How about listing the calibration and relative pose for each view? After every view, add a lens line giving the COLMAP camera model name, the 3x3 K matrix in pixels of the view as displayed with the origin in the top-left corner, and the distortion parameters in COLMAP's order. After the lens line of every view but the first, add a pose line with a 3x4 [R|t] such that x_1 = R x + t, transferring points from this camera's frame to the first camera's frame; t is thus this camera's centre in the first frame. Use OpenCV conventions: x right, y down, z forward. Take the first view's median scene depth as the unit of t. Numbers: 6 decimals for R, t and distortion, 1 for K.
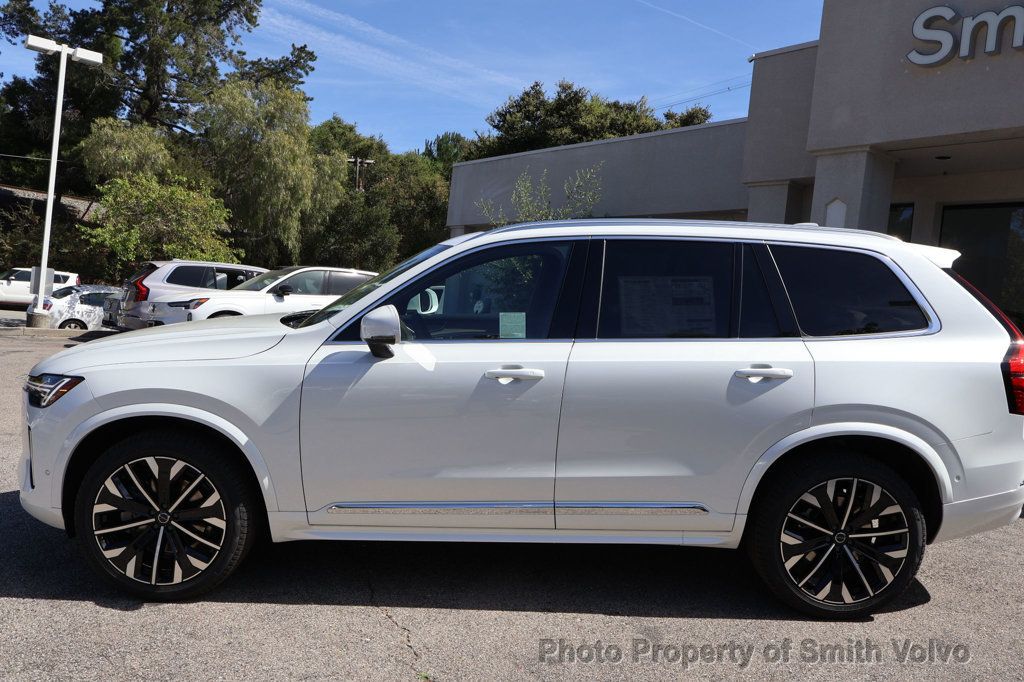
lens RADIAL K [[871.7, 0, 500.2], [0, 871.7, 322.4], [0, 0, 1]] dist [0.003672, -0.005776]
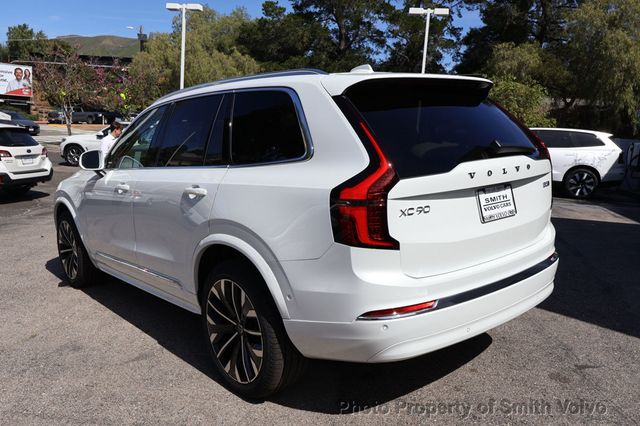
lens RADIAL K [[544.8, 0, 312.6], [0, 544.8, 201.4], [0, 0, 1]] dist [0.003672, -0.005776]
pose [[0.620679, 0.042697, -0.782901, 1.052496], [0.001115, 0.998467, 0.055337, 0.026262], [0.784064, -0.035220, 0.619680, 0.616276]]
